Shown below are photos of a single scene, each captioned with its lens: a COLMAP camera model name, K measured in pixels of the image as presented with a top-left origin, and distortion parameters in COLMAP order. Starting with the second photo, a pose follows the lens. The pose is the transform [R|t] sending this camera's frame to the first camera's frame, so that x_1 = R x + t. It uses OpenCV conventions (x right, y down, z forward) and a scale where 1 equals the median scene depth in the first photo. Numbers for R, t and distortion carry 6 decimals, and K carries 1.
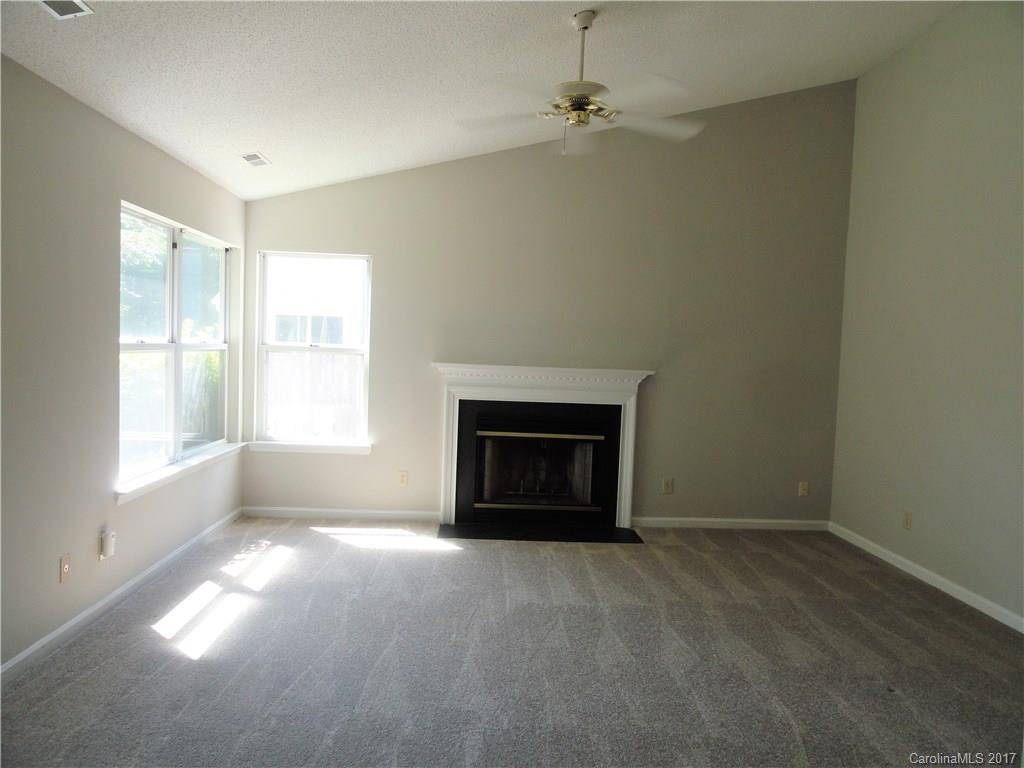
lens RADIAL K [[713.0, 0, 512.0], [0, 713.0, 384.0], [0, 0, 1]] dist [0.002153, -0.000569]
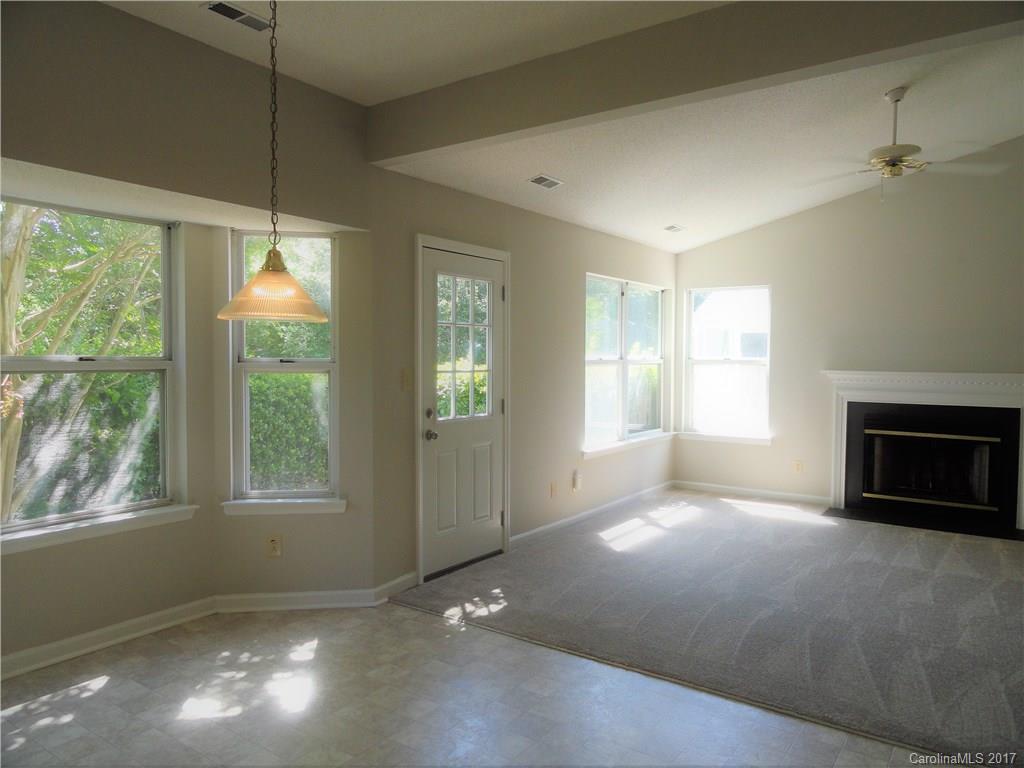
lens RADIAL K [[713.0, 0, 512.0], [0, 713.0, 384.0], [0, 0, 1]] dist [0.002153, -0.000569]
pose [[0.789380, -0.006788, -0.613868, 0.235979], [-0.007614, 0.999754, -0.020846, 0.024489], [0.613858, 0.021129, 0.789134, -0.286127]]
